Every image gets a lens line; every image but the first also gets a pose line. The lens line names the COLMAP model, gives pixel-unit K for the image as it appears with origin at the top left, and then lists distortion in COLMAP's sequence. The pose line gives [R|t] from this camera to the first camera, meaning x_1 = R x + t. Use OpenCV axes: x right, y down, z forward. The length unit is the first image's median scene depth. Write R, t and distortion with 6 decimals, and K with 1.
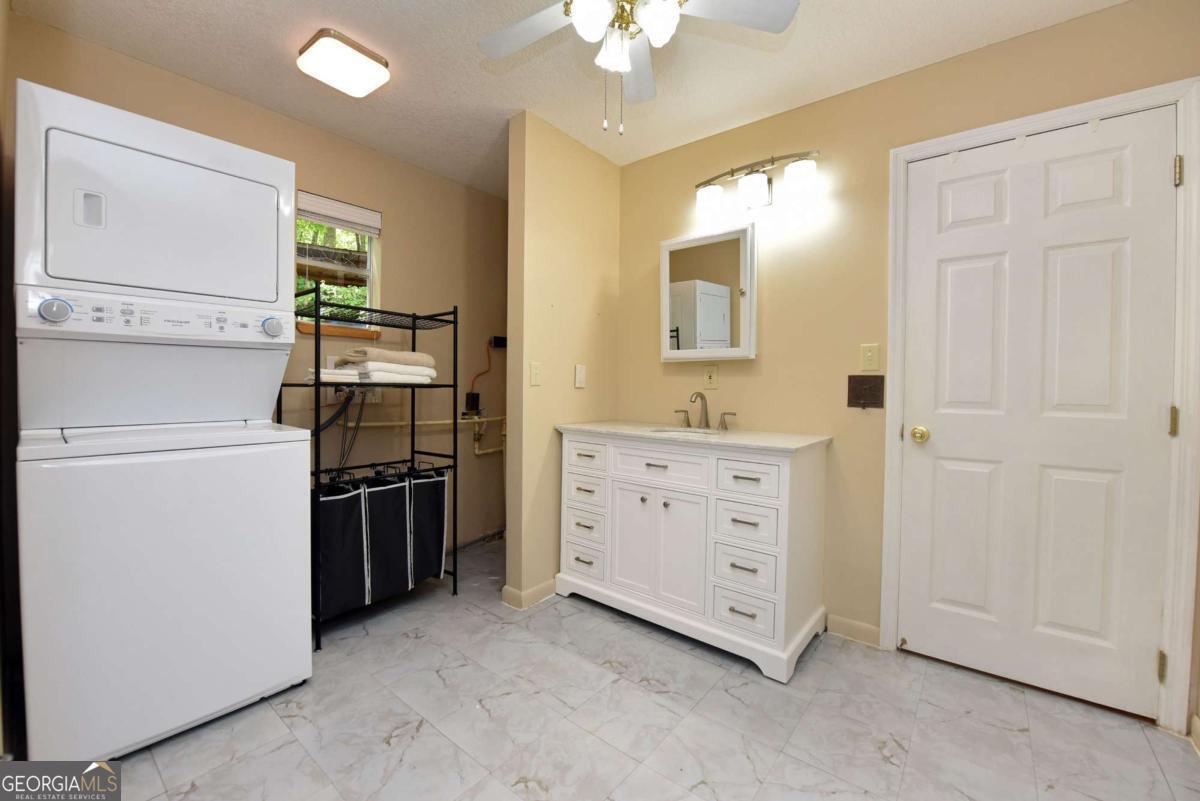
lens RADIAL K [[477.3, 0, 606.8], [0, 477.3, 395.3], [0, 0, 1]] dist [-0.018874, -0.000821]
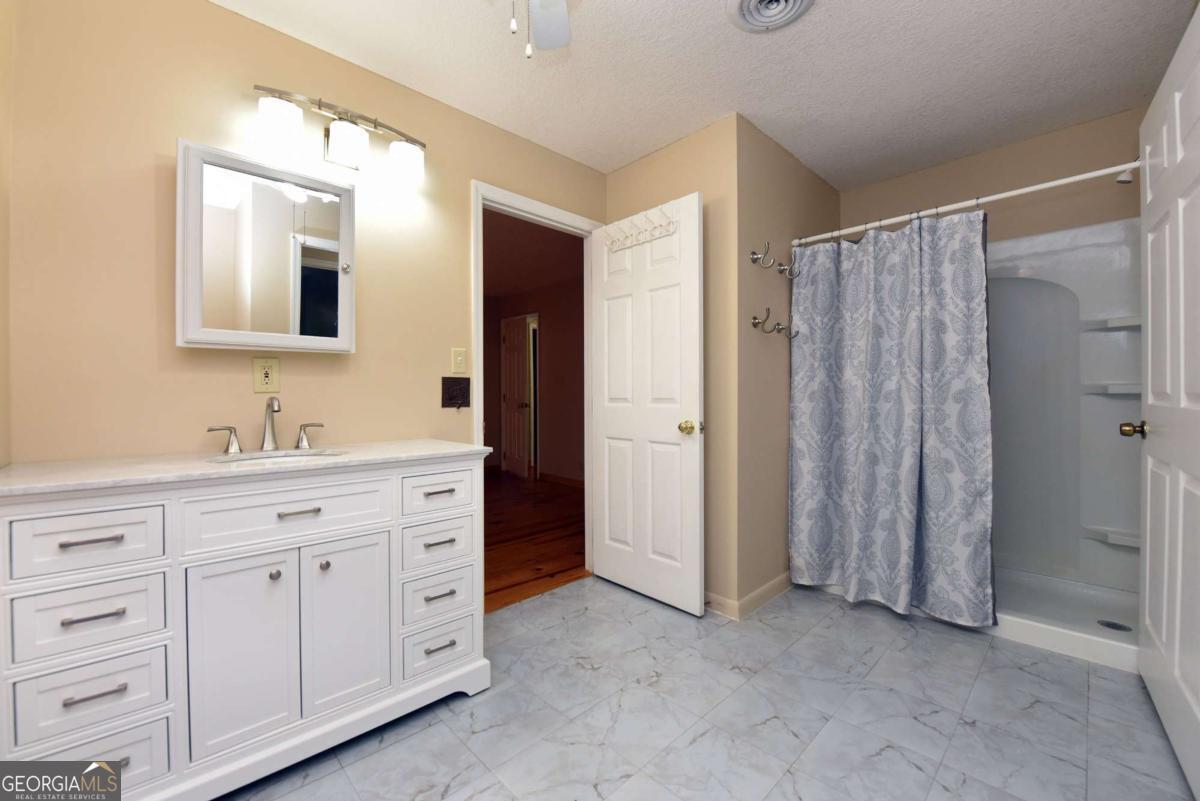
lens RADIAL K [[477.3, 0, 606.8], [0, 477.3, 395.3], [0, 0, 1]] dist [-0.018874, -0.000821]
pose [[0.127030, -0.015575, 0.991777, -0.506431], [0.024560, 0.999620, 0.012553, -0.007133], [-0.991595, 0.022764, 0.127364, 0.552133]]
